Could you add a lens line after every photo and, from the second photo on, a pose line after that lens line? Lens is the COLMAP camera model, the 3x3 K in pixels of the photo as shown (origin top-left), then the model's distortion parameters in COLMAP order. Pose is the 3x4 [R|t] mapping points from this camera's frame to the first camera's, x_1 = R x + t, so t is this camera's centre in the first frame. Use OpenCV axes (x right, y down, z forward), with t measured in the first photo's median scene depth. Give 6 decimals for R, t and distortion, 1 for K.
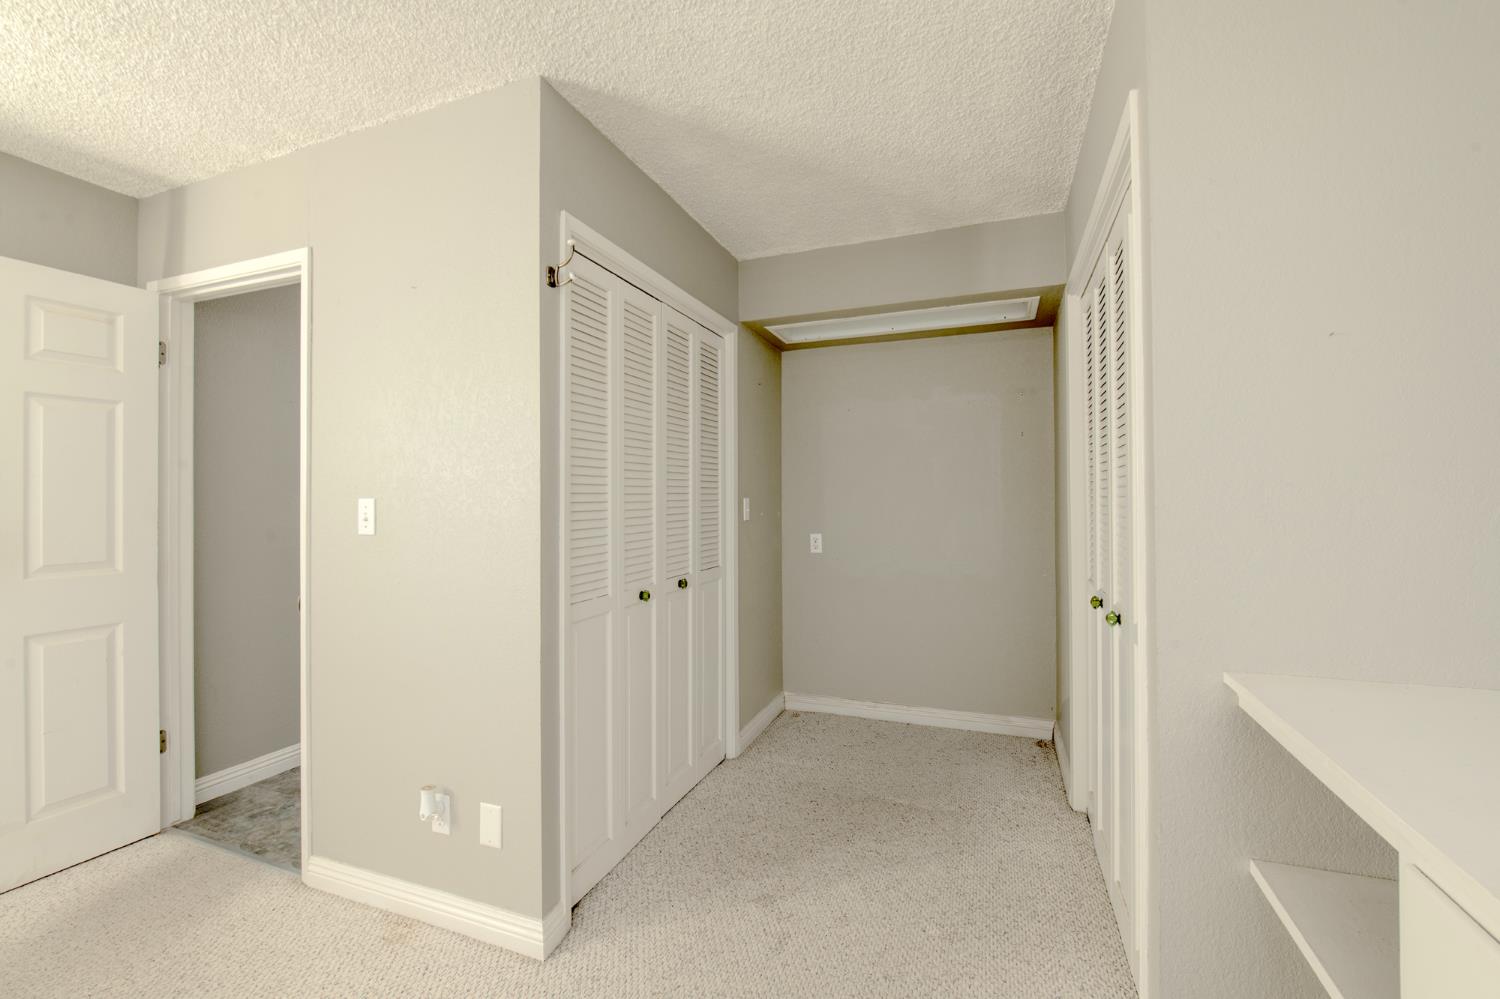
lens RADIAL K [[639.2, 0, 750.8], [0, 639.2, 492.5], [0, 0, 1]] dist [-0.000513, -0.013601]
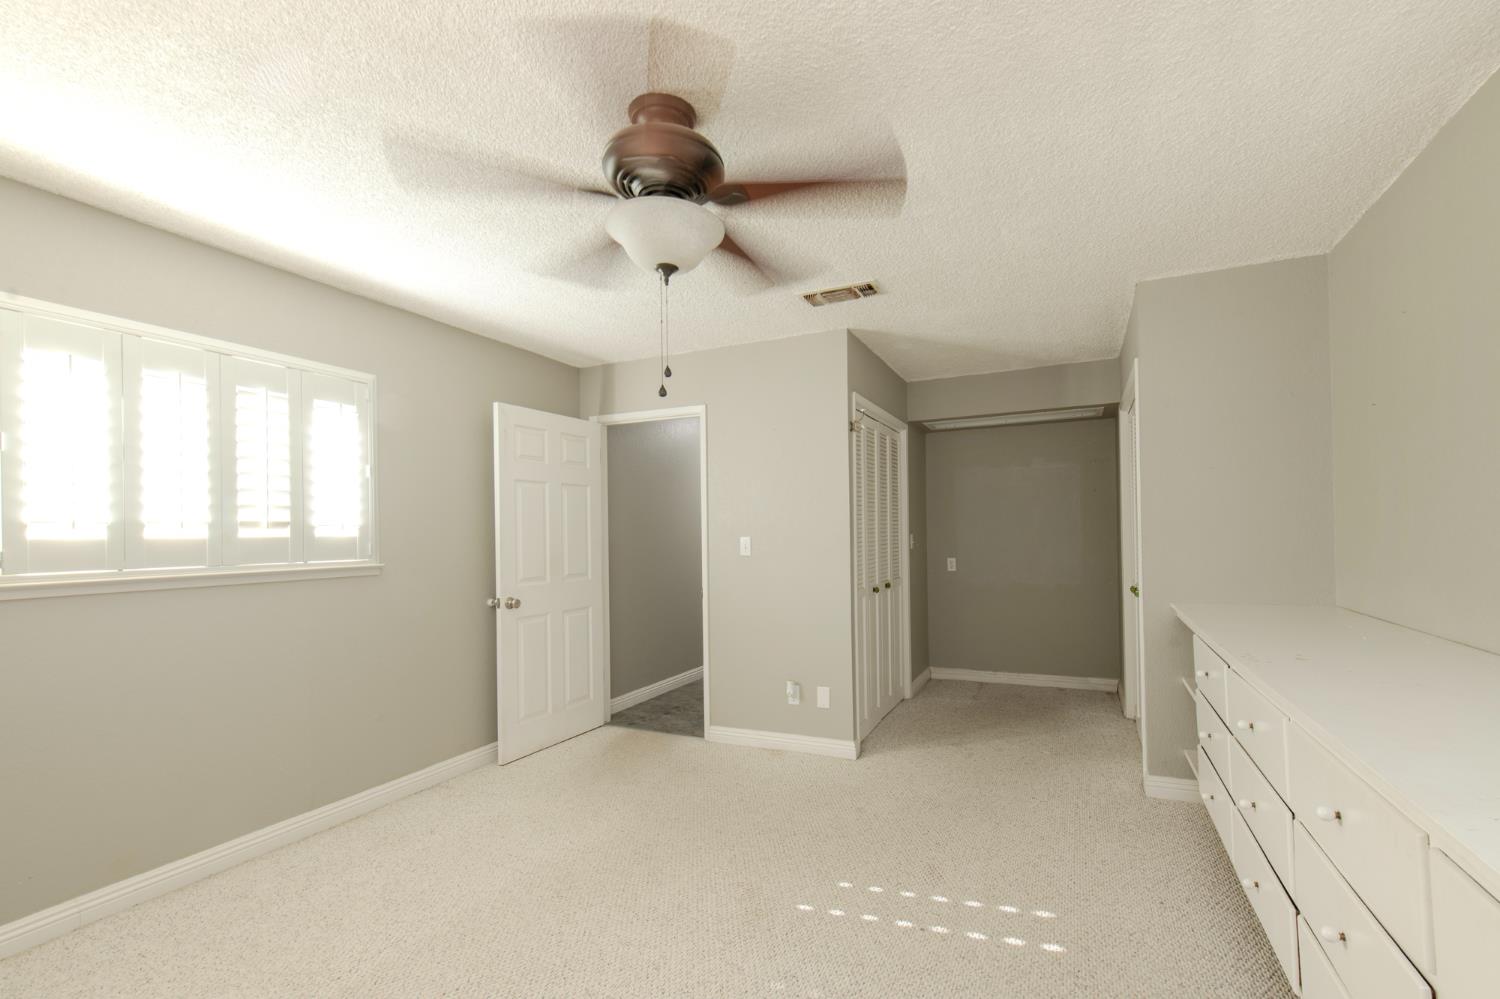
lens RADIAL K [[642.1, 0, 790.2], [0, 642.1, 529.3], [0, 0, 1]] dist [-0.000100, -0.000012]
pose [[0.998384, -0.010864, -0.055784, -0.295564], [0.011021, 0.999936, 0.002504, -0.014133], [0.055753, -0.003115, 0.998440, -0.782073]]
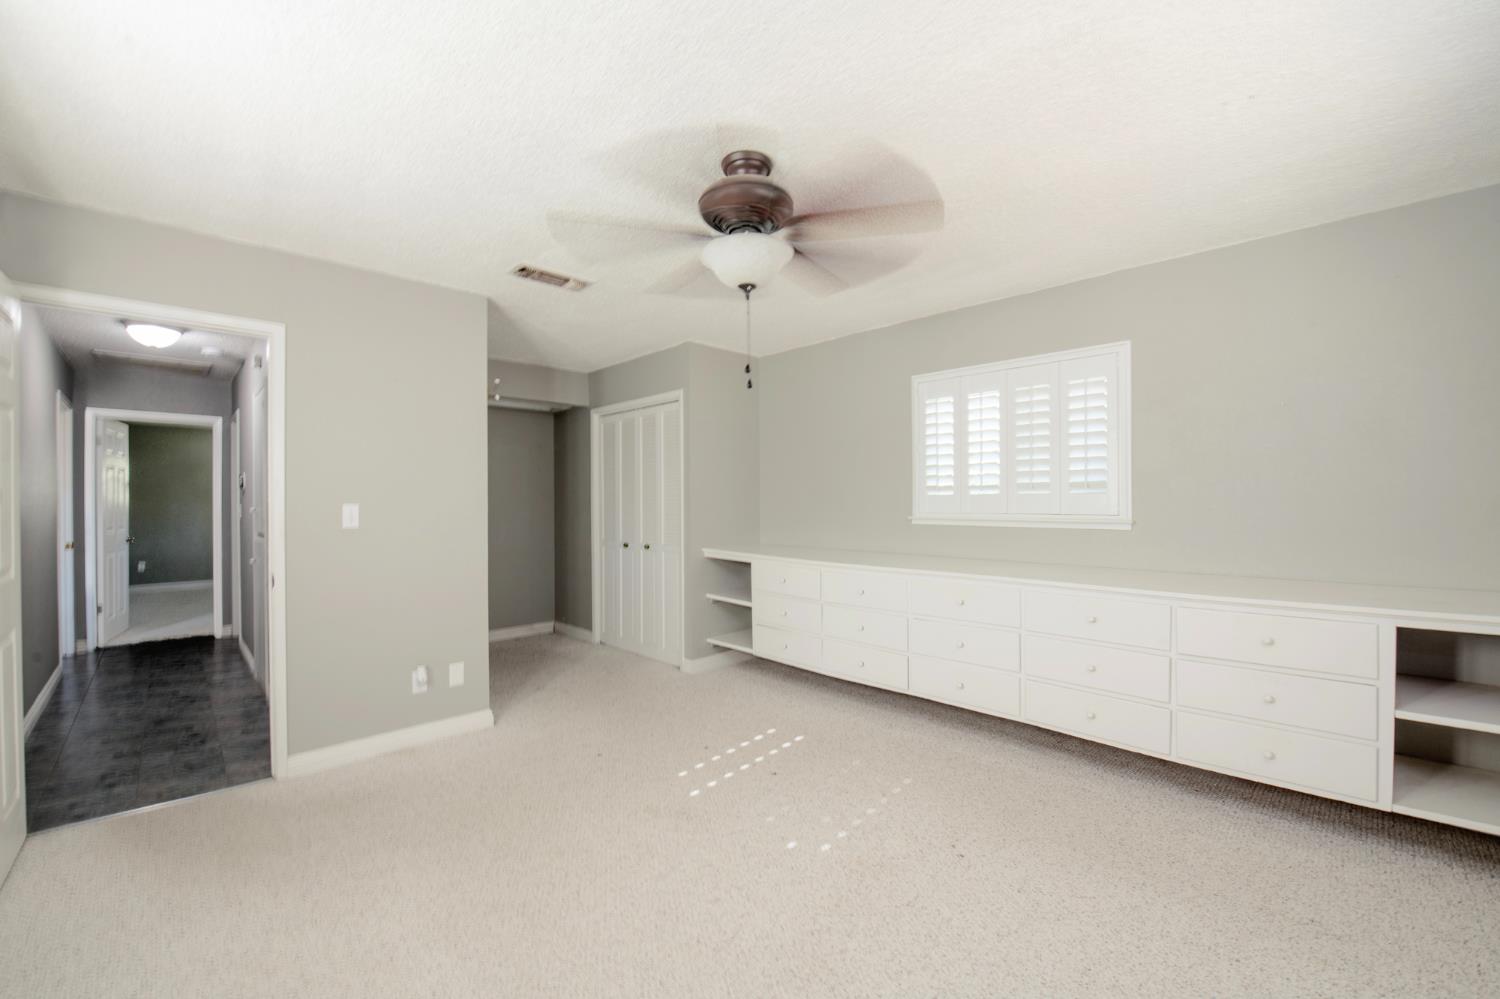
lens RADIAL K [[623.3, 0, 750.0], [0, 623.3, 499.5], [0, 0, 1]] dist [-0.035269, -0.000046]
pose [[0.420402, 0.007257, 0.907309, -1.293998], [-0.003059, 0.999974, -0.006581, 0.002467], [-0.907333, -0.000009, 0.420413, -0.436913]]
